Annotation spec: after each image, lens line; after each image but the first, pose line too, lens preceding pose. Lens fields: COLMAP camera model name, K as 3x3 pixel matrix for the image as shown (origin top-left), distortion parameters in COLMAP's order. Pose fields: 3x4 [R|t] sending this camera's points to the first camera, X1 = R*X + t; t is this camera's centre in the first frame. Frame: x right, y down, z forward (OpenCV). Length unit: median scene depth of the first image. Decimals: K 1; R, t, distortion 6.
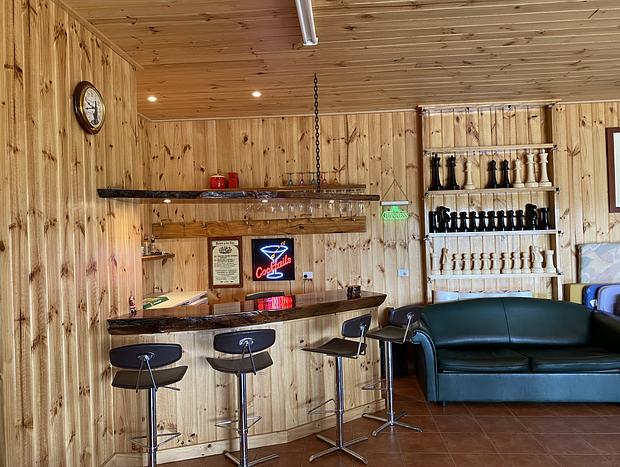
lens RADIAL K [[470.2, 0, 311.8], [0, 470.2, 231.3], [0, 0, 1]] dist [0.004924, -0.005594]
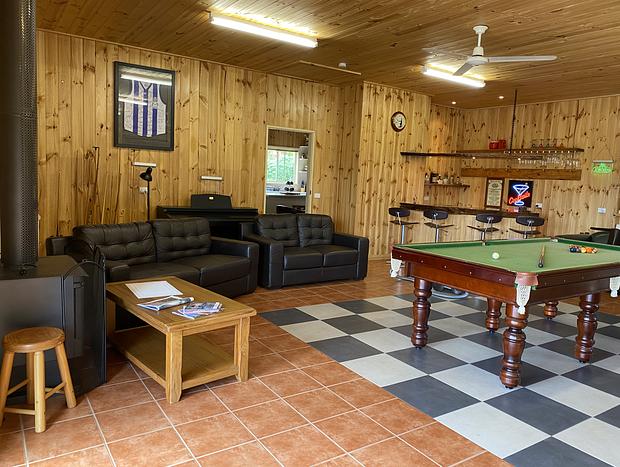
lens RADIAL K [[470.2, 0, 310.6], [0, 470.2, 232.6], [0, 0, 1]] dist [0.004924, -0.005594]
pose [[0.591928, 0.155676, -0.790814, 0.807257], [-0.062082, 0.987061, 0.147840, -0.002440], [0.803596, -0.038415, 0.593934, -0.567290]]
